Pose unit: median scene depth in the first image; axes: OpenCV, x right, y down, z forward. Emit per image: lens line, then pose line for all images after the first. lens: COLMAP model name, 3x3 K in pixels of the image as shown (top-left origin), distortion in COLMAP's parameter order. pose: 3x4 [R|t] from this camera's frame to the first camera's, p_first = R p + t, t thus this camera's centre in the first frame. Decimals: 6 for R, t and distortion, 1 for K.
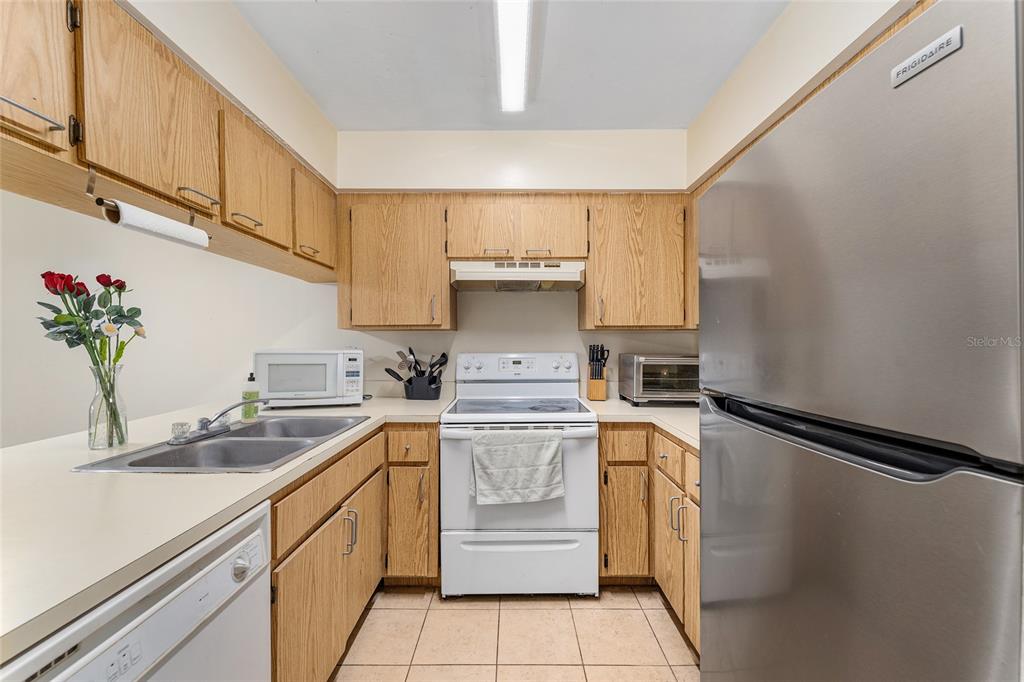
lens RADIAL K [[414.8, 0, 509.5], [0, 414.8, 344.6], [0, 0, 1]] dist [0.001636, -0.000174]
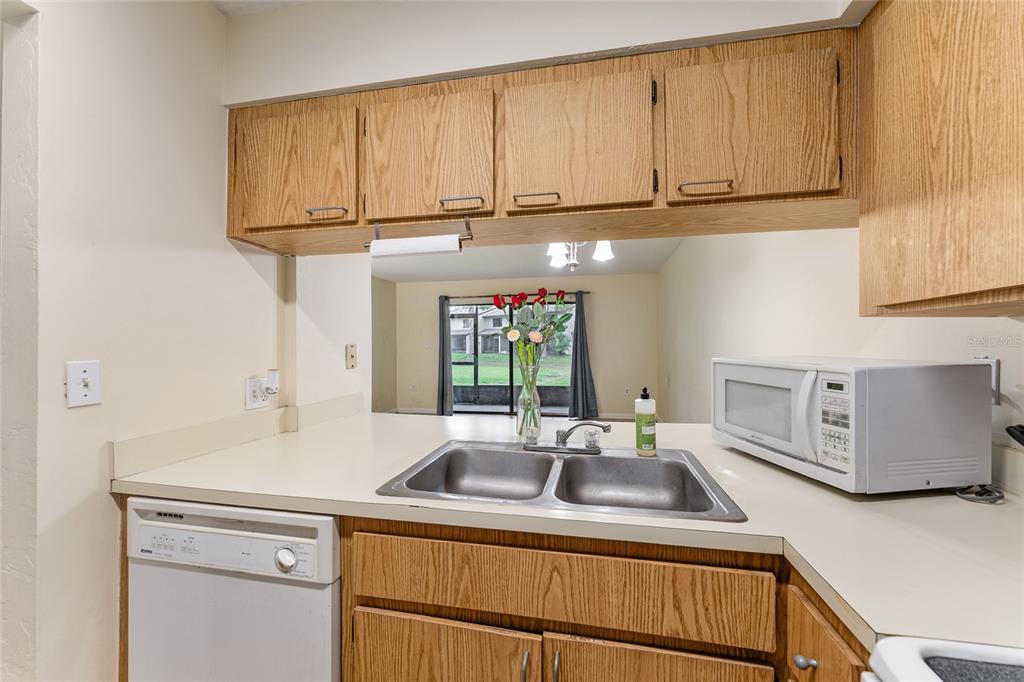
lens RADIAL K [[407.3, 0, 513.7], [0, 407.3, 343.7], [0, 0, 1]] dist [-0.000606, -0.000082]
pose [[-0.199466, -0.000498, -0.979905, 0.192373], [-0.002743, 0.999996, 0.000050, -0.013085], [0.979901, 0.002698, -0.199467, 1.322690]]
